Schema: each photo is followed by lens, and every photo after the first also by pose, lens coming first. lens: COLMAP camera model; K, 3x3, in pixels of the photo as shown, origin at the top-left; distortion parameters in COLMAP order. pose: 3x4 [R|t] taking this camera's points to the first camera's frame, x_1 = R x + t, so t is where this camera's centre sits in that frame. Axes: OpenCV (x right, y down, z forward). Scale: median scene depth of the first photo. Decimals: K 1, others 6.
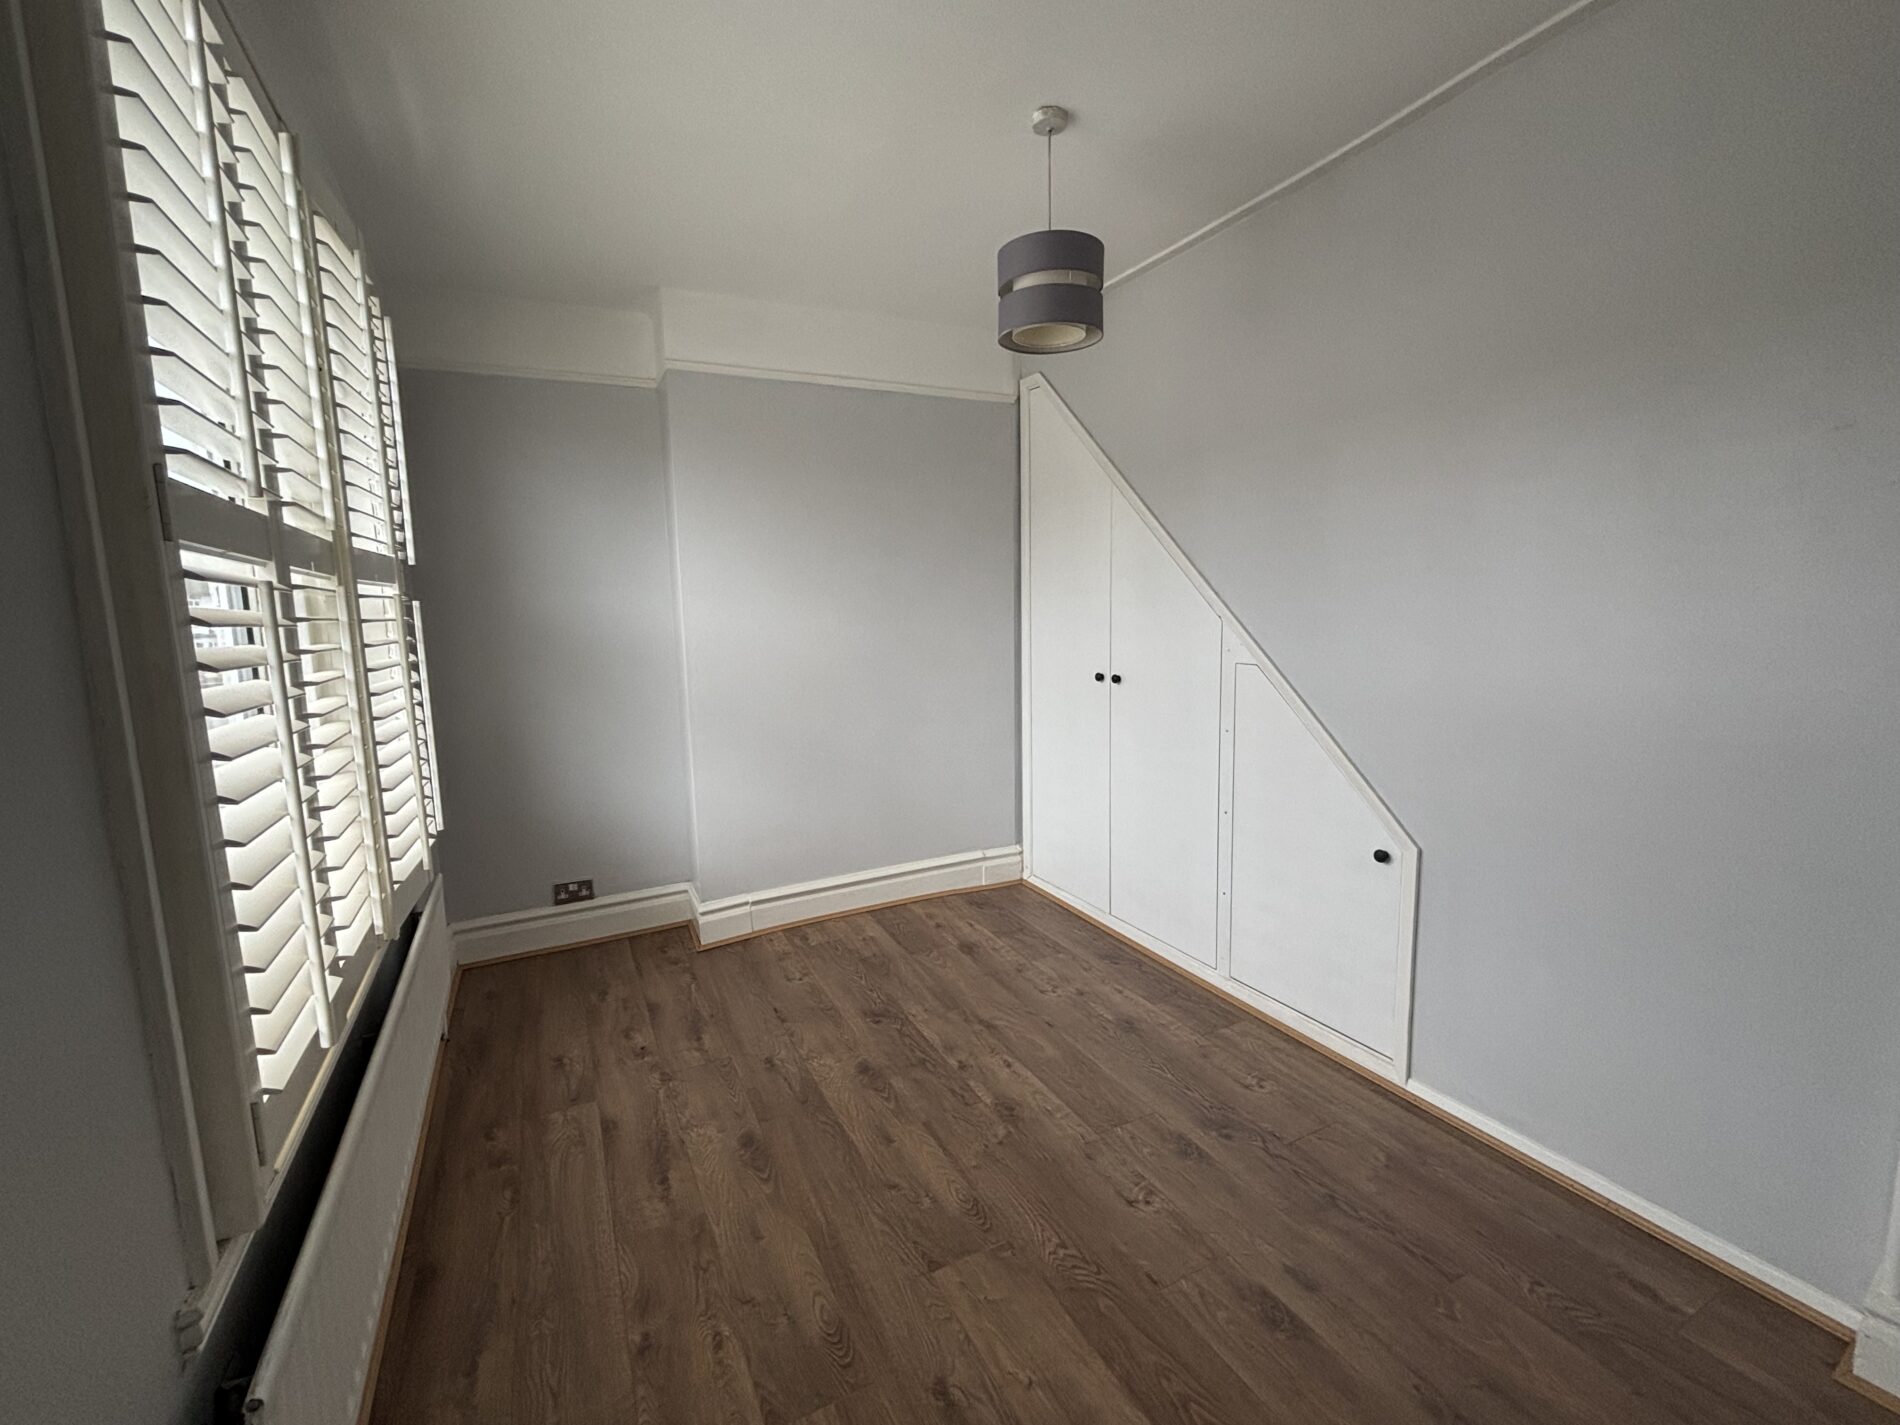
lens RADIAL K [[814.0, 0, 950.2], [0, 814.0, 711.0], [0, 0, 1]] dist [-0.000174, 0.000026]
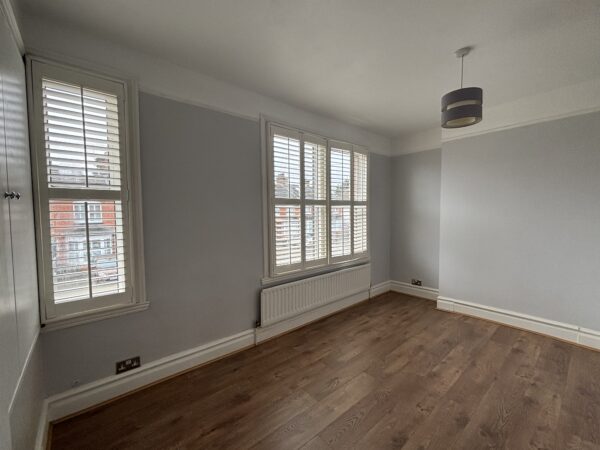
lens RADIAL K [[257.1, 0, 300.1], [0, 257.1, 224.5], [0, 0, 1]] dist [-0.000174, 0.000026]
pose [[0.247140, 0.071253, -0.966356, 0.682873], [-0.120807, 0.991777, 0.042231, -0.041246], [0.961419, 0.106306, 0.253716, 0.172822]]
